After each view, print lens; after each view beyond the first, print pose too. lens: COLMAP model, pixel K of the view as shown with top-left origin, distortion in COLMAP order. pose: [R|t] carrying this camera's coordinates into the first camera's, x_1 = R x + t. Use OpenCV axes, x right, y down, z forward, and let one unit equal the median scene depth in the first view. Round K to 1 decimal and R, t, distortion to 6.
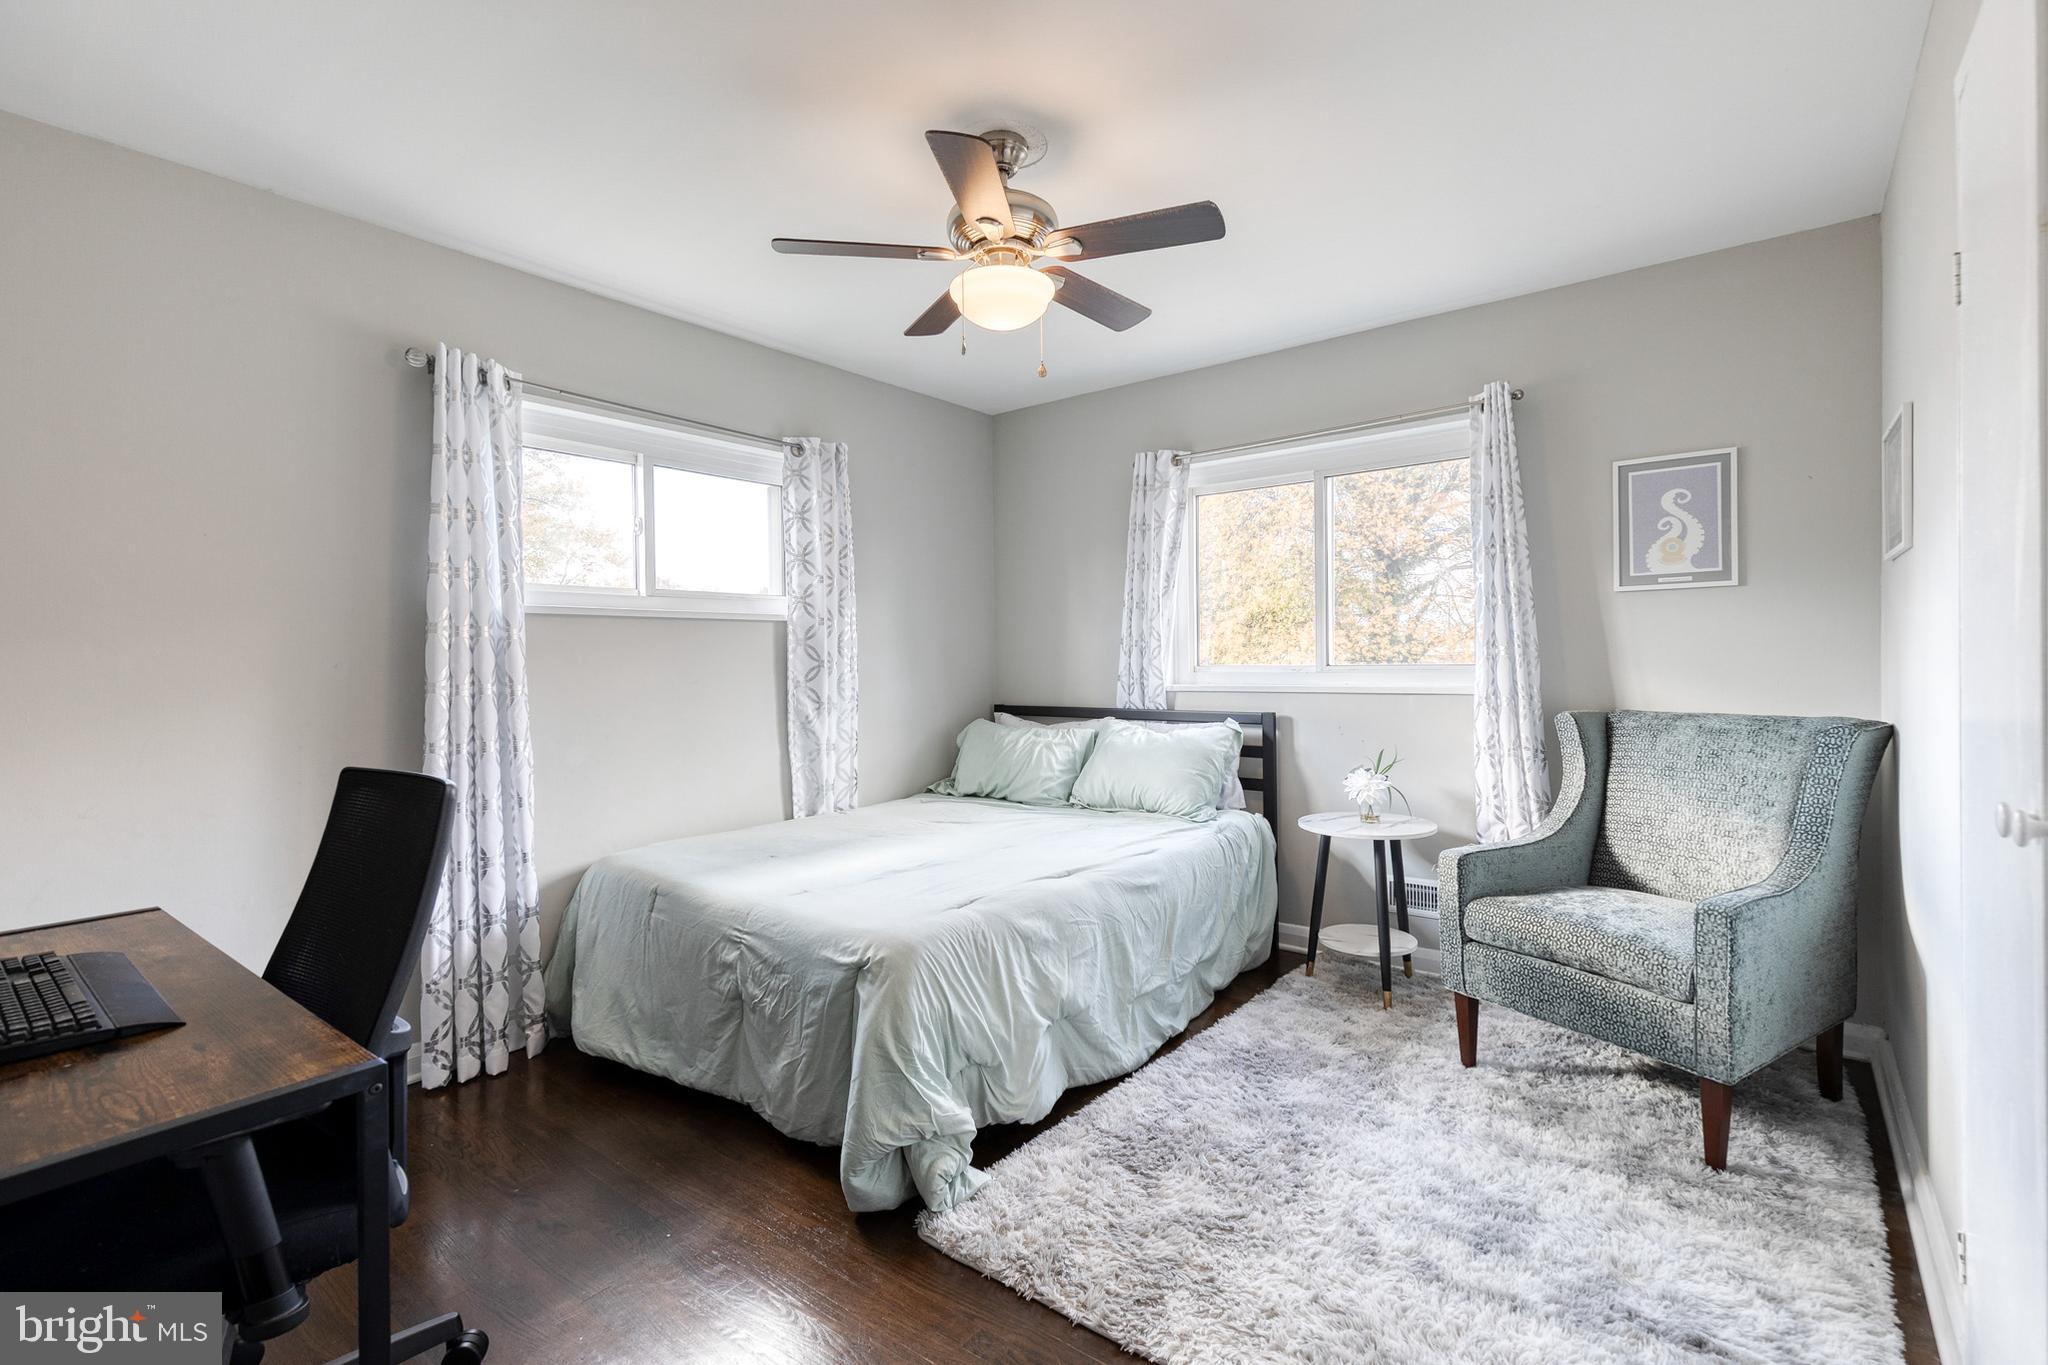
lens RADIAL K [[924.6, 0, 1016.9], [0, 924.6, 671.6], [0, 0, 1]] dist [0.010718, -0.002503]
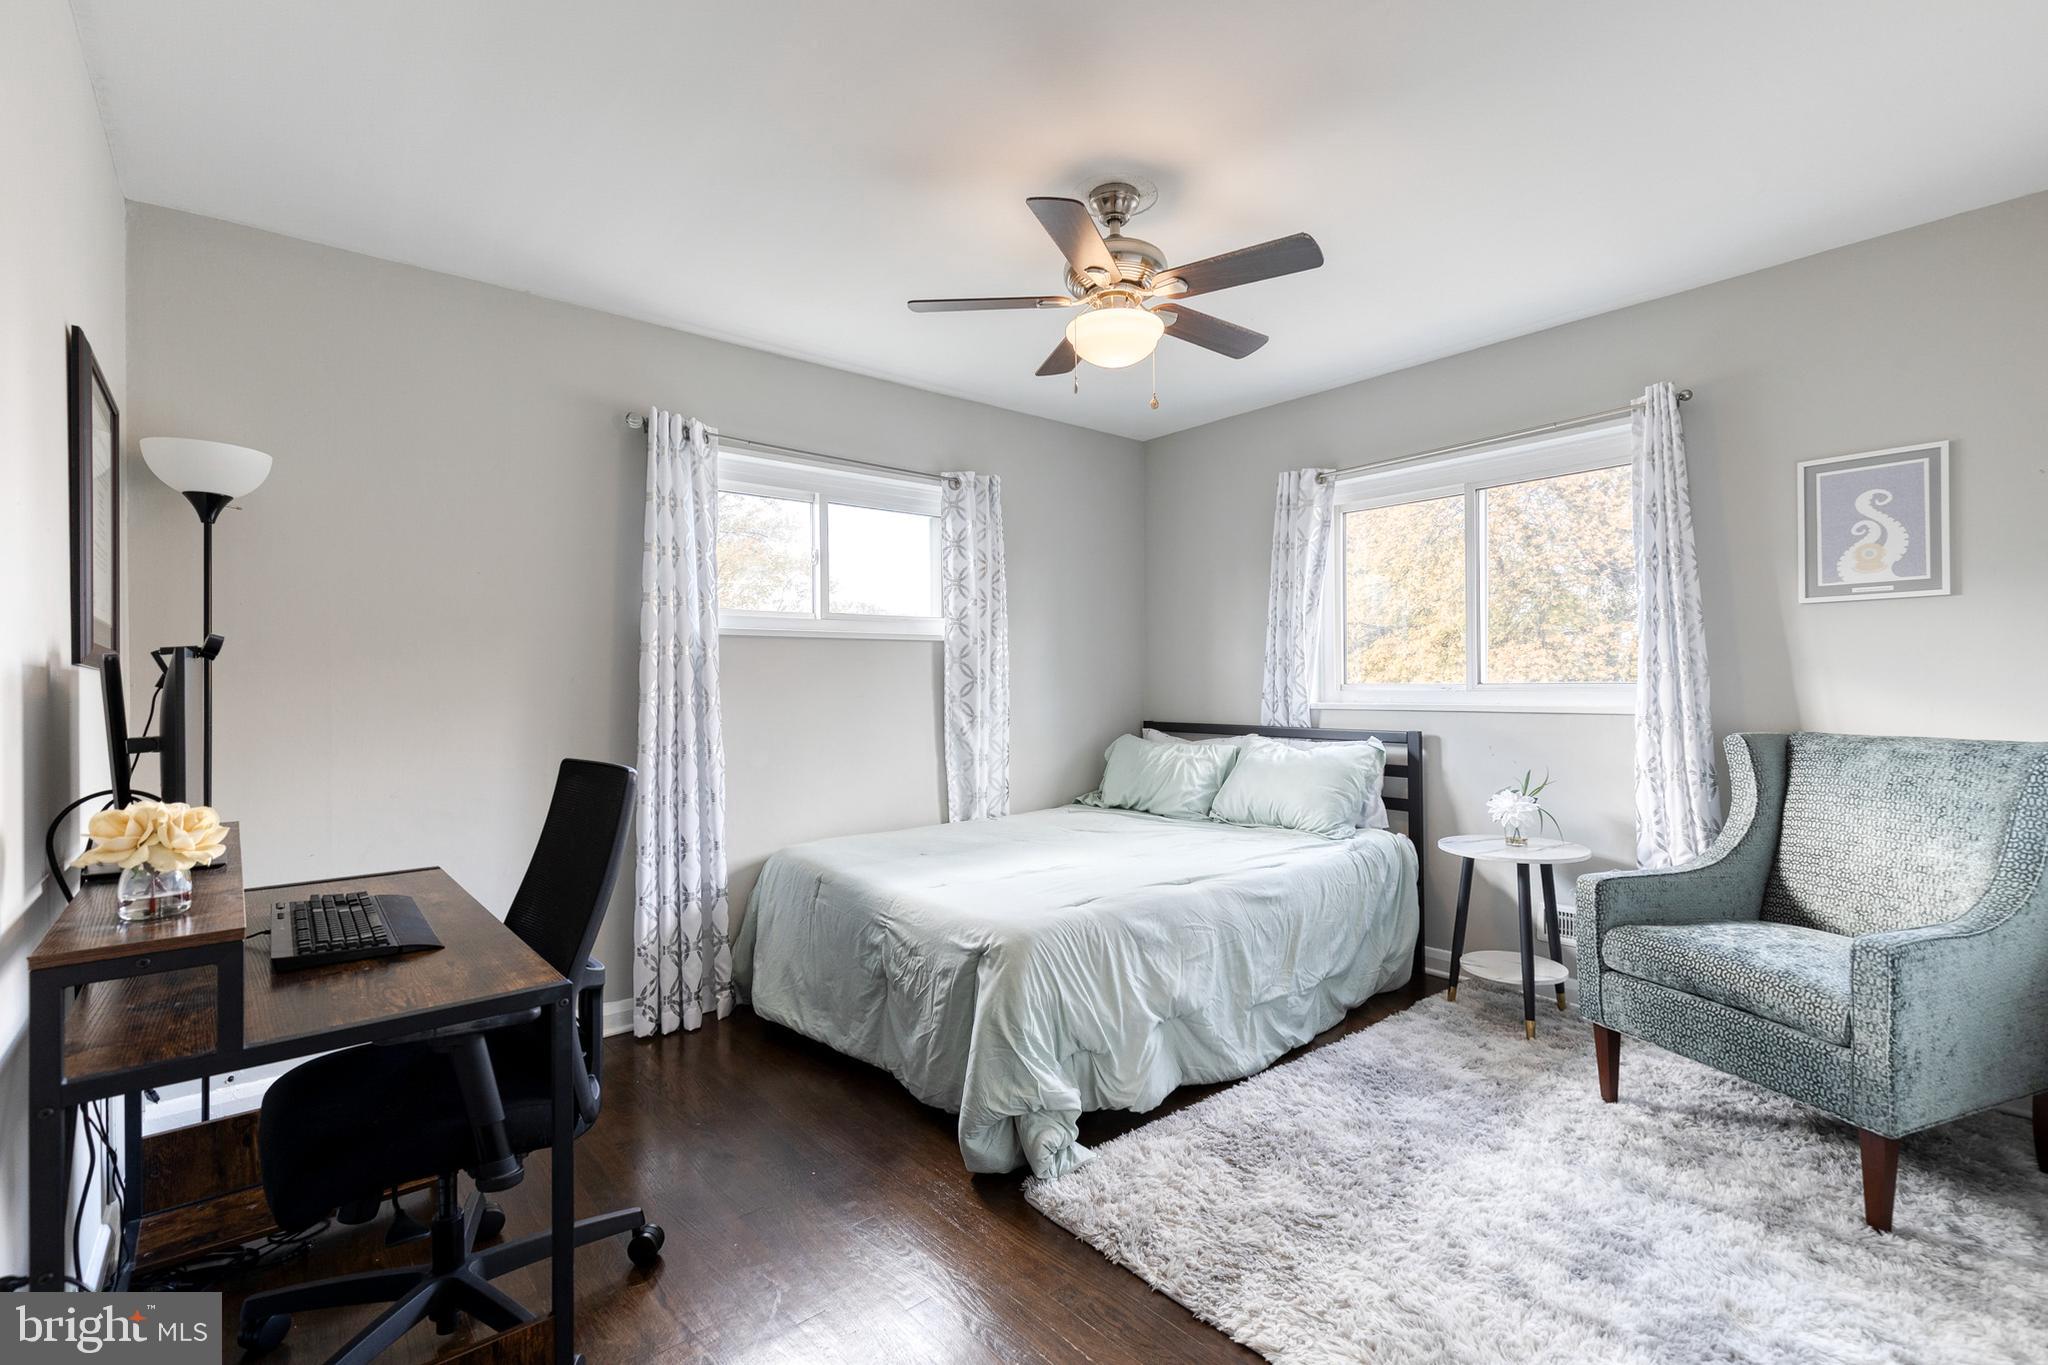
lens RADIAL K [[924.6, 0, 1027.6], [0, 924.6, 688.0], [0, 0, 1]] dist [0.010718, -0.002503]
pose [[0.979209, 0.005343, -0.202783, 0.094615], [-0.006559, 0.999964, -0.005328, 0.008264], [0.202748, 0.006547, 0.979209, -0.062804]]
